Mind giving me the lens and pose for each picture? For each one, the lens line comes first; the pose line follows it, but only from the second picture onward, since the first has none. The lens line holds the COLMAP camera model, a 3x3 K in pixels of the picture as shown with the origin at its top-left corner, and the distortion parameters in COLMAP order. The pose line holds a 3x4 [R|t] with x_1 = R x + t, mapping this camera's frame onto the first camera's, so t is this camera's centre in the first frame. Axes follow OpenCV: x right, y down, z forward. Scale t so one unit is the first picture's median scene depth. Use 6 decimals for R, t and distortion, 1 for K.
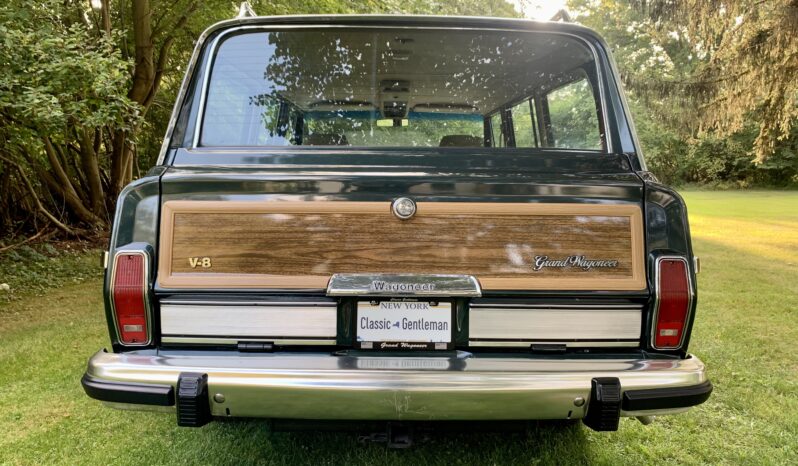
lens RADIAL K [[626.6, 0, 399.3], [0, 626.6, 231.1], [0, 0, 1]] dist [0.009871, -0.016809]
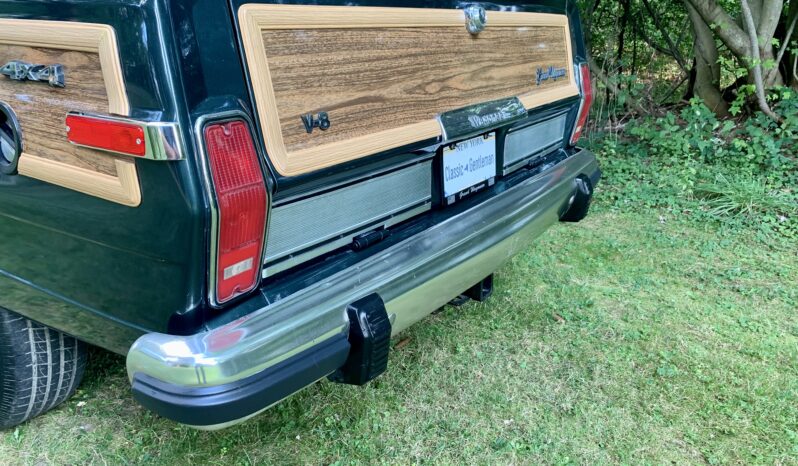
lens RADIAL K [[626.6, 0, 399.2], [0, 626.6, 232.6], [0, 0, 1]] dist [0.009871, -0.016809]
pose [[0.583270, -0.262956, 0.768538, -0.716813], [0.020534, 0.950622, 0.309671, -0.026738], [-0.812019, -0.164841, 0.559869, 0.601068]]
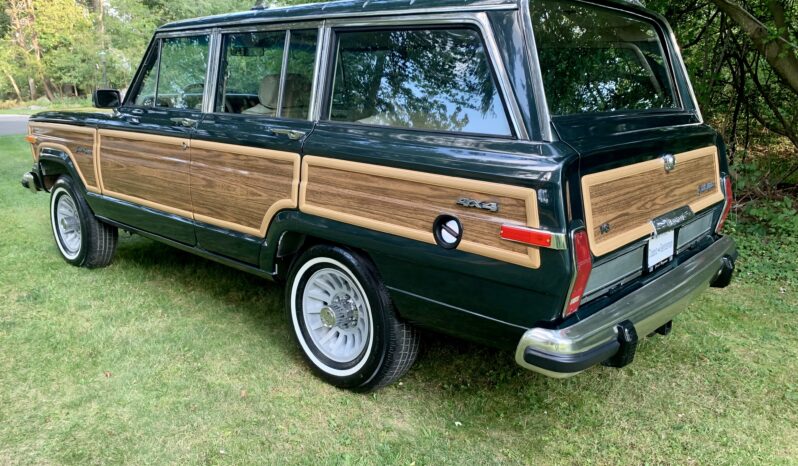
lens RADIAL K [[626.6, 0, 384.6], [0, 626.6, 233.5], [0, 0, 1]] dist [0.009871, -0.016809]
pose [[0.706183, -0.168754, 0.687624, -1.332273], [0.018622, 0.975272, 0.220223, -0.189521], [-0.707784, -0.142713, 0.691863, 0.499596]]
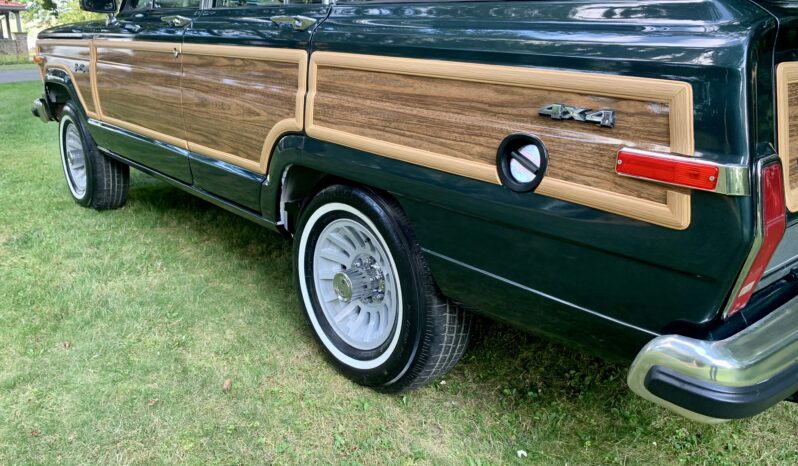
lens RADIAL K [[626.6, 0, 382.9], [0, 626.6, 239.3], [0, 0, 1]] dist [0.009871, -0.016809]
pose [[0.783343, -0.193637, 0.590659, -1.012192], [0.012071, 0.954800, 0.297004, -0.067783], [-0.621473, -0.225526, 0.750273, 0.763193]]
